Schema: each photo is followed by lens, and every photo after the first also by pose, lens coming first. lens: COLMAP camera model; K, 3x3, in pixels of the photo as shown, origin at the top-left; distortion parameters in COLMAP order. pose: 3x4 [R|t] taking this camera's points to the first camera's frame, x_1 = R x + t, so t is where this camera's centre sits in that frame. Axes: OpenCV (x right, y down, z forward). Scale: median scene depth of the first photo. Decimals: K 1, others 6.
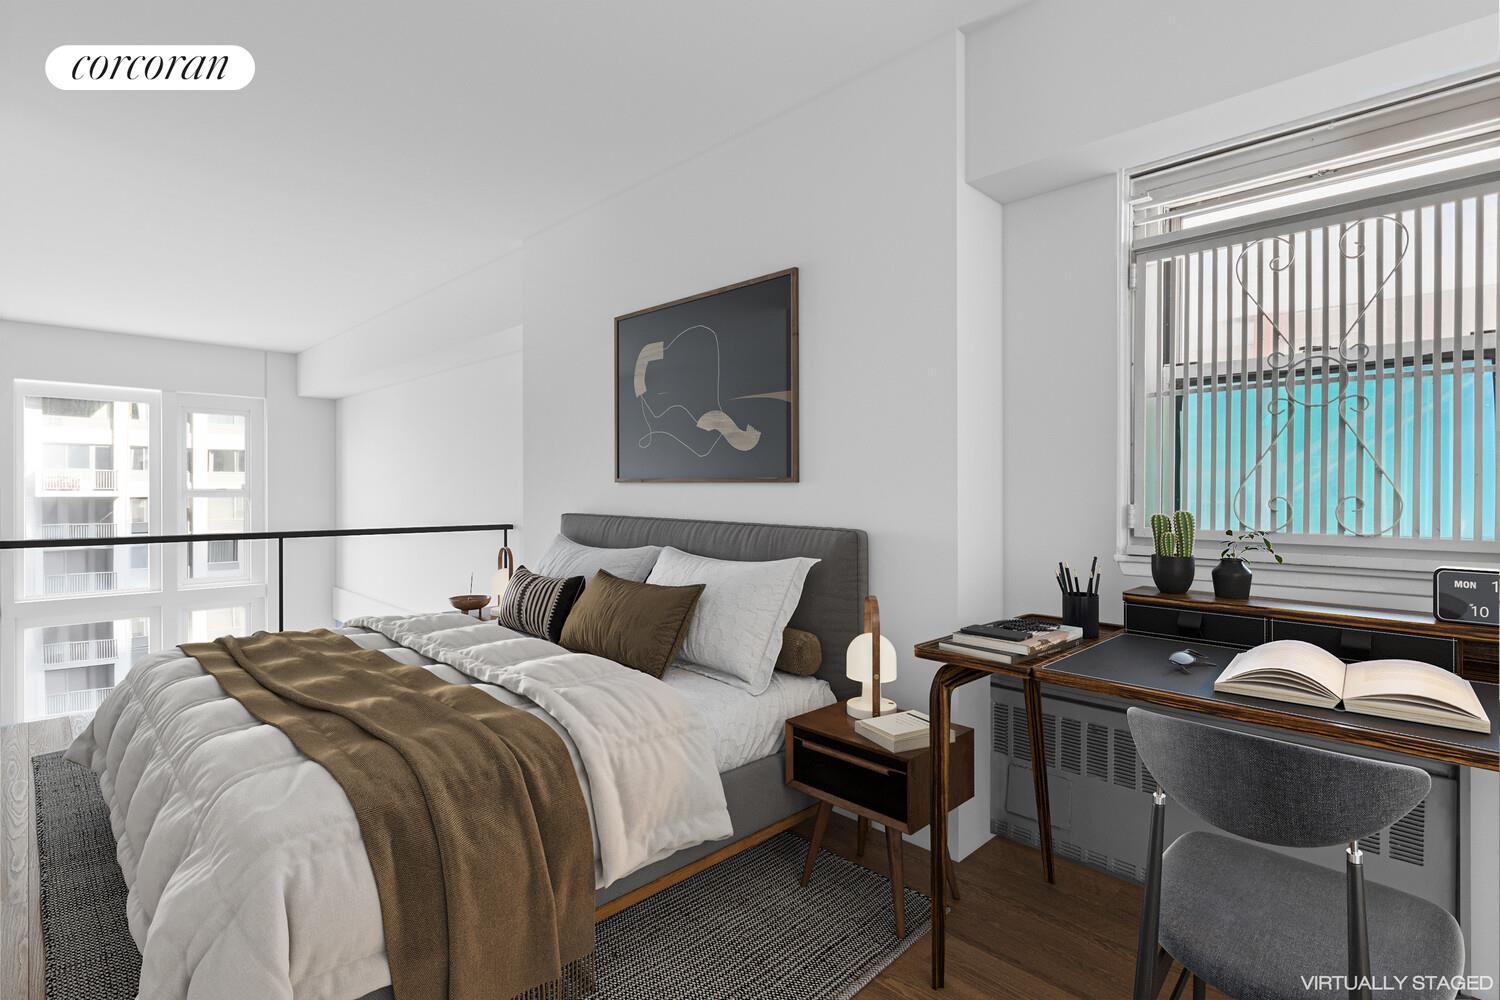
lens RADIAL K [[727.8, 0, 750.9], [0, 727.8, 499.2], [0, 0, 1]] dist [-0.008561, -0.000084]
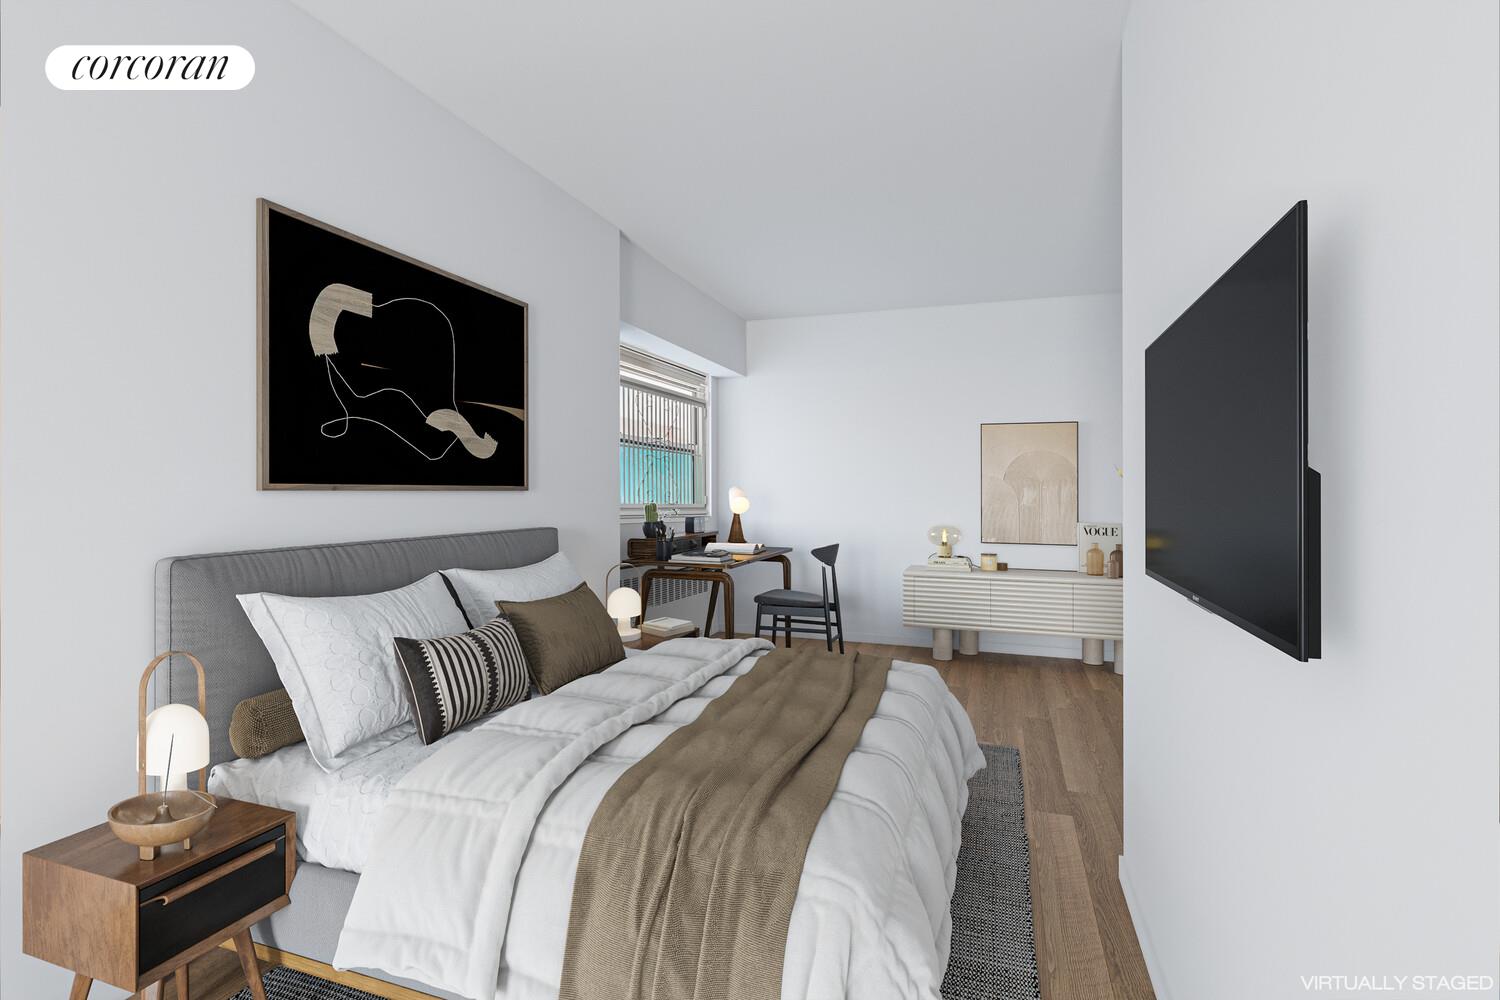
lens RADIAL K [[727.8, 0, 751.8], [0, 727.8, 489.4], [0, 0, 1]] dist [-0.008561, -0.000084]
pose [[-0.439480, -0.015207, 0.898123, -1.020311], [0.001828, 0.999839, 0.017824, -0.040434], [-0.898250, 0.009475, -0.439382, 1.077851]]
